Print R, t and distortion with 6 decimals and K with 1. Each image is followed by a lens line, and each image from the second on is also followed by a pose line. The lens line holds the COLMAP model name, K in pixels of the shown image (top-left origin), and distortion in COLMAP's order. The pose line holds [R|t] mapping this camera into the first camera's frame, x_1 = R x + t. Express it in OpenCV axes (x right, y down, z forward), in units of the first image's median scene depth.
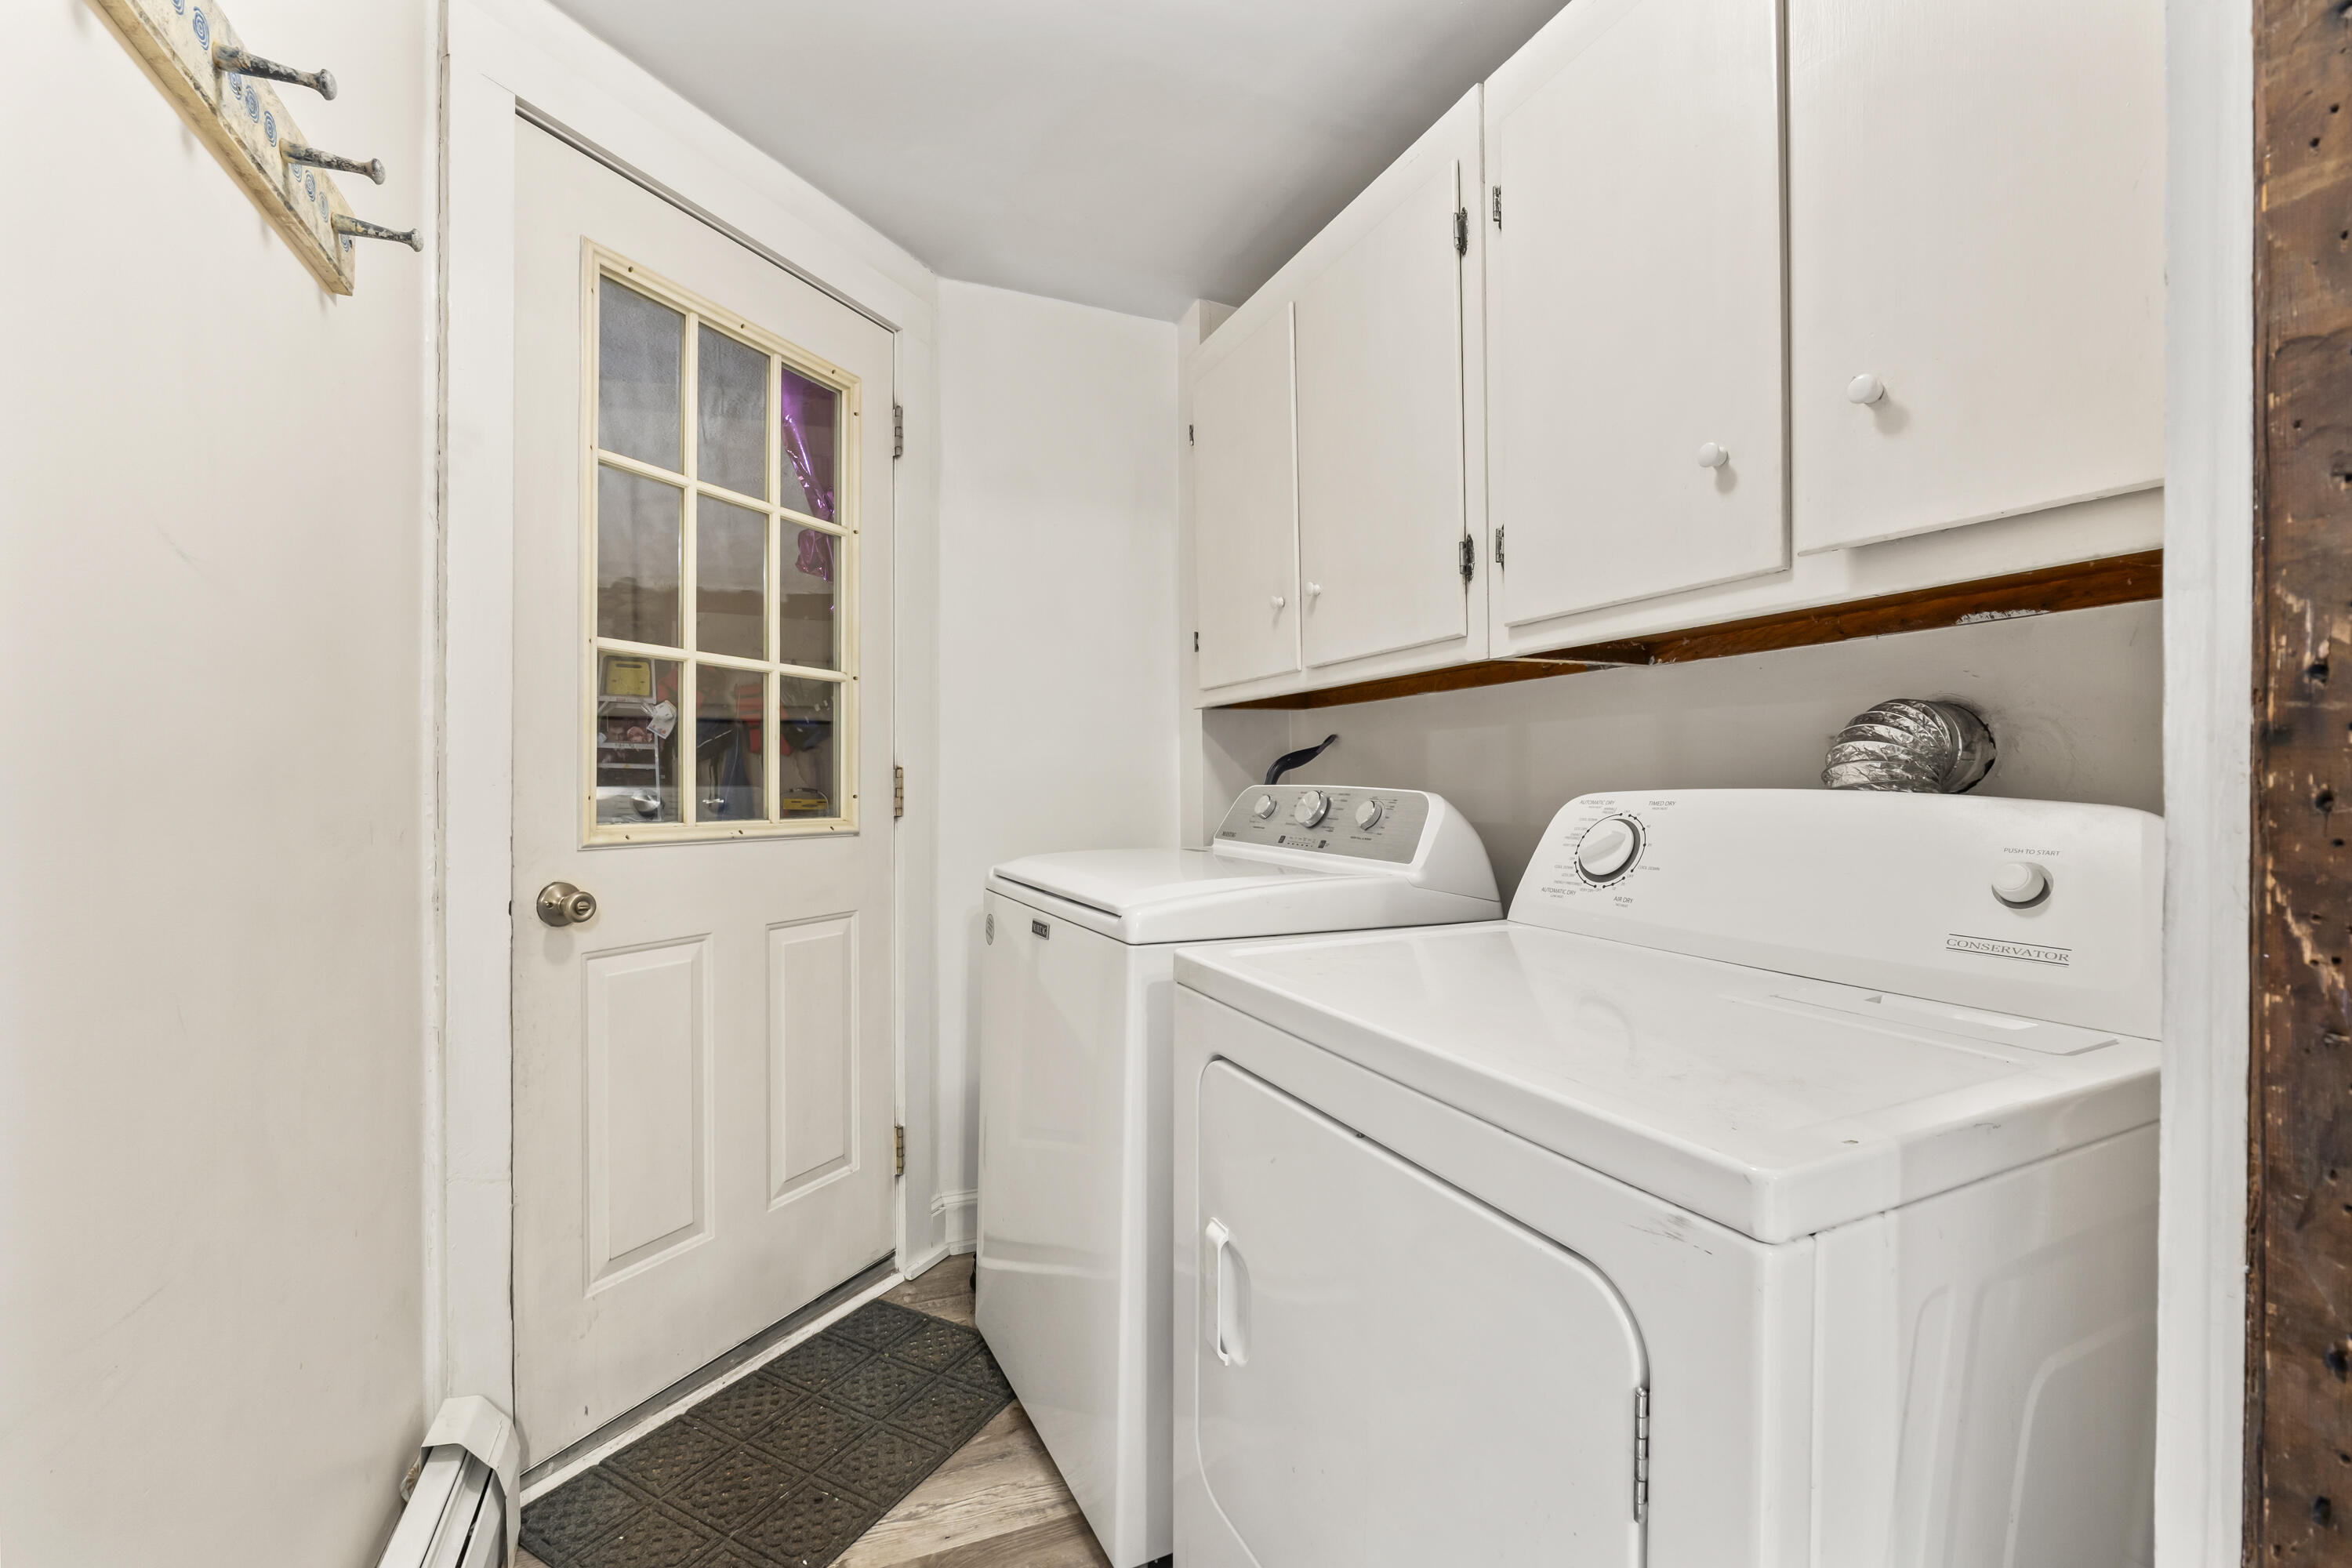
lens RADIAL K [[988.4, 0, 1173.5], [0, 988.4, 789.2], [0, 0, 1]] dist [-0.008819, -0.000249]
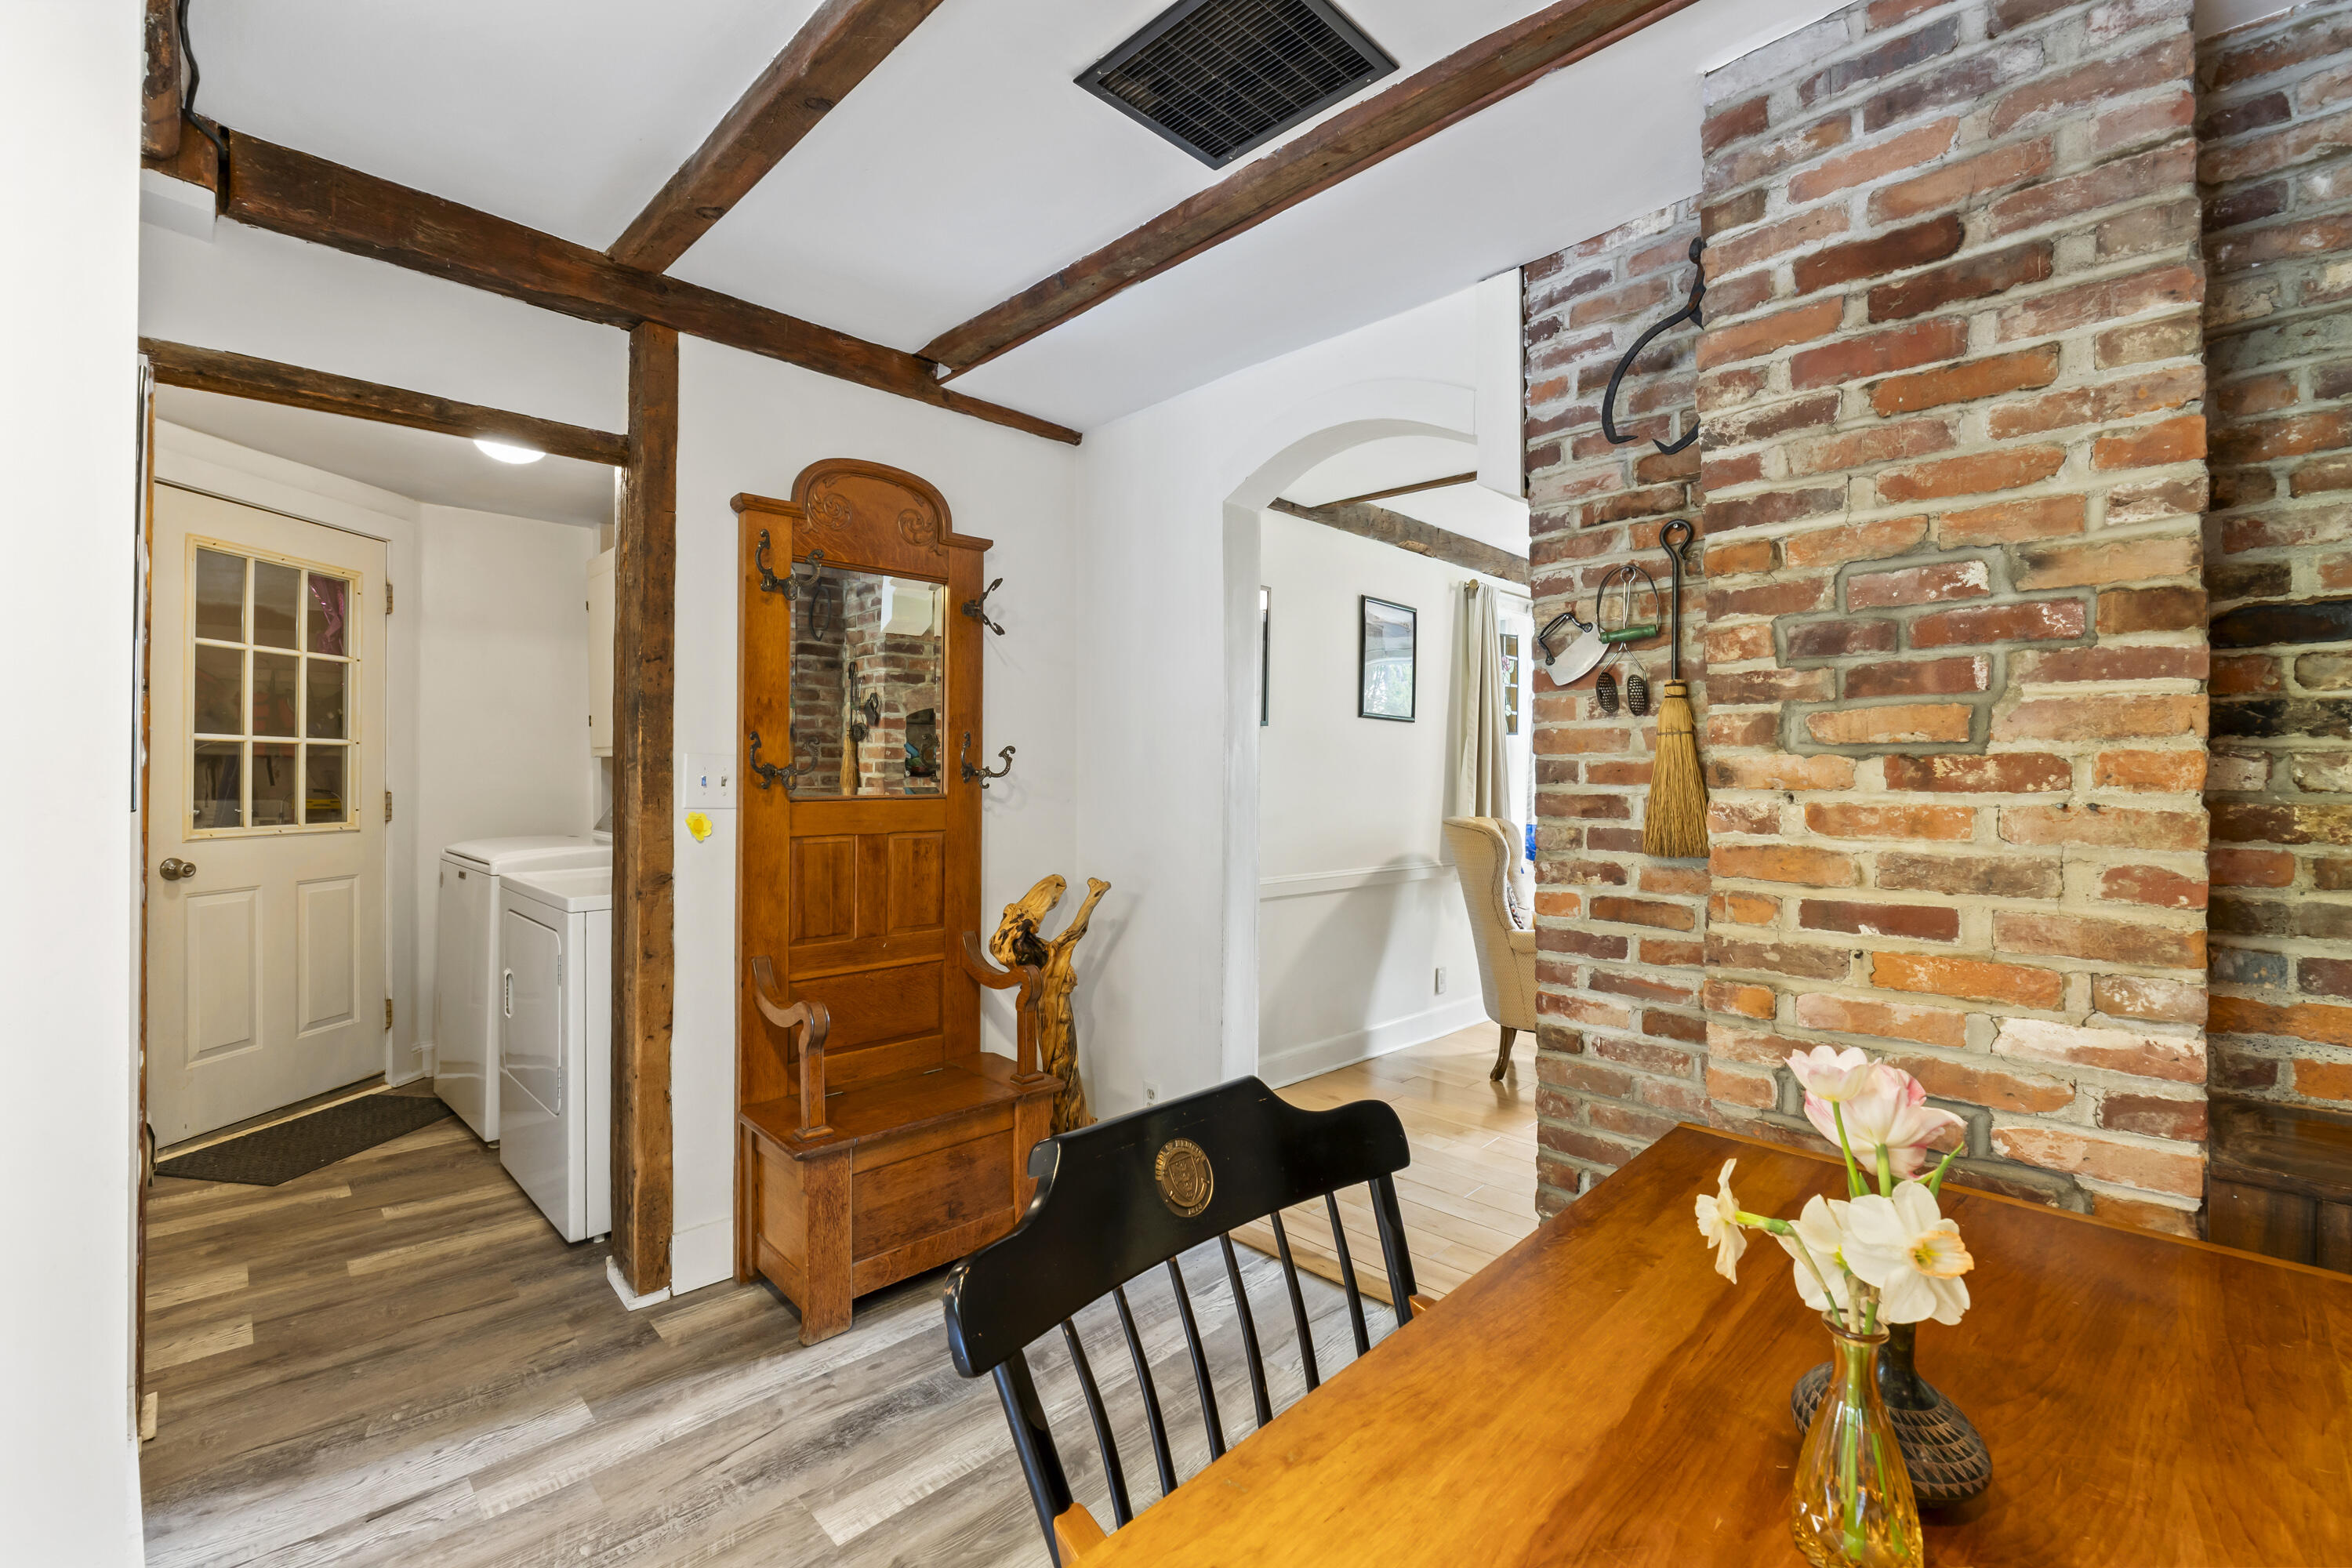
lens RADIAL K [[988.4, 0, 1180.1], [0, 988.4, 775.2], [0, 0, 1]] dist [-0.008819, -0.000249]
pose [[0.932793, 0.005018, 0.360378, 0.453548], [-0.005391, 0.999985, 0.000031, -0.068119], [-0.360373, -0.001972, 0.932806, -1.271247]]
